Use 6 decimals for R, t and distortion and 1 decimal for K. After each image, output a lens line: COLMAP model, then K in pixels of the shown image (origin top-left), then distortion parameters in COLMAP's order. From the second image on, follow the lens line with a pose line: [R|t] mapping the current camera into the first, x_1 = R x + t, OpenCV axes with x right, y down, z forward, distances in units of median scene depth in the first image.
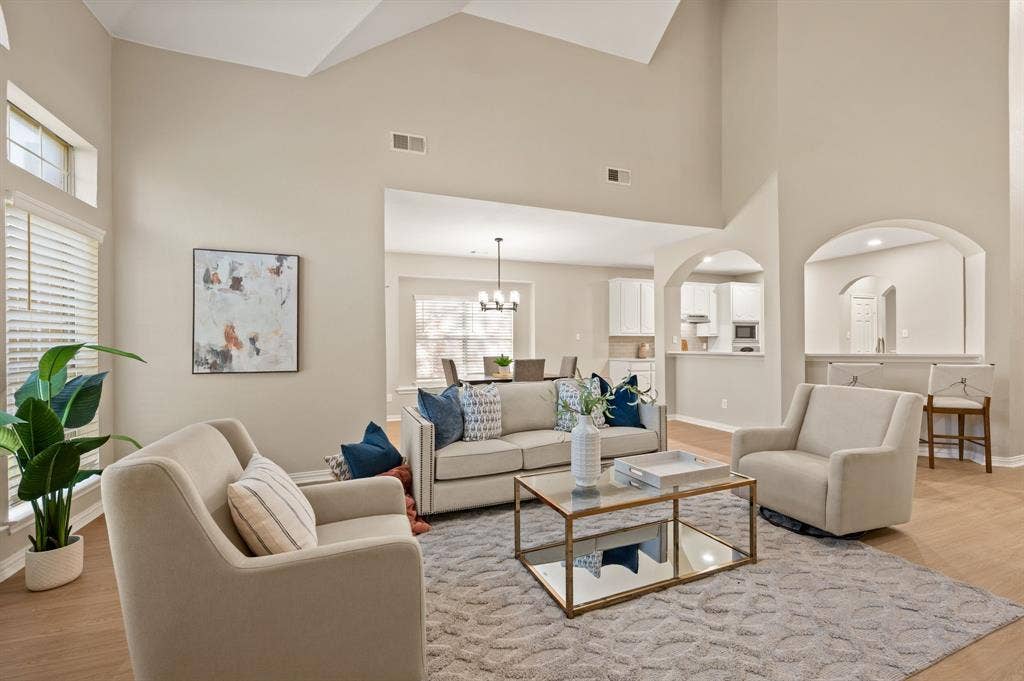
lens RADIAL K [[425.6, 0, 516.8], [0, 425.6, 346.7], [0, 0, 1]] dist [-0.001206, -0.000353]
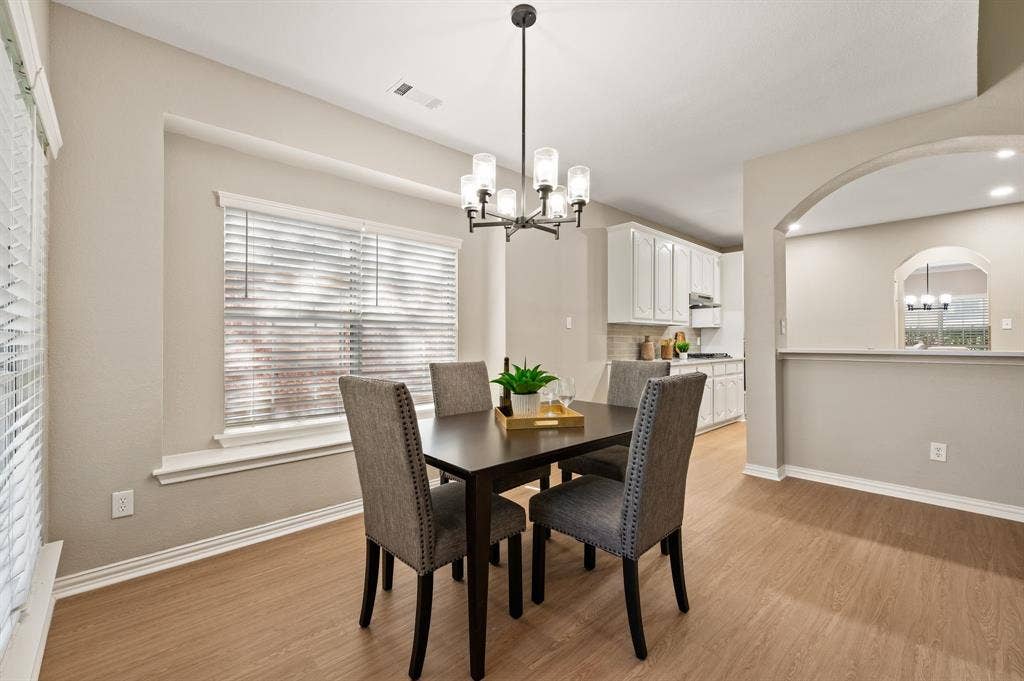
lens RADIAL K [[425.6, 0, 507.3], [0, 425.6, 344.3], [0, 0, 1]] dist [-0.001206, -0.000353]
pose [[0.928049, 0.001870, 0.372453, -0.175994], [-0.002750, 0.999995, 0.001830, 0.005006], [-0.372448, -0.002723, 0.928049, 0.688845]]
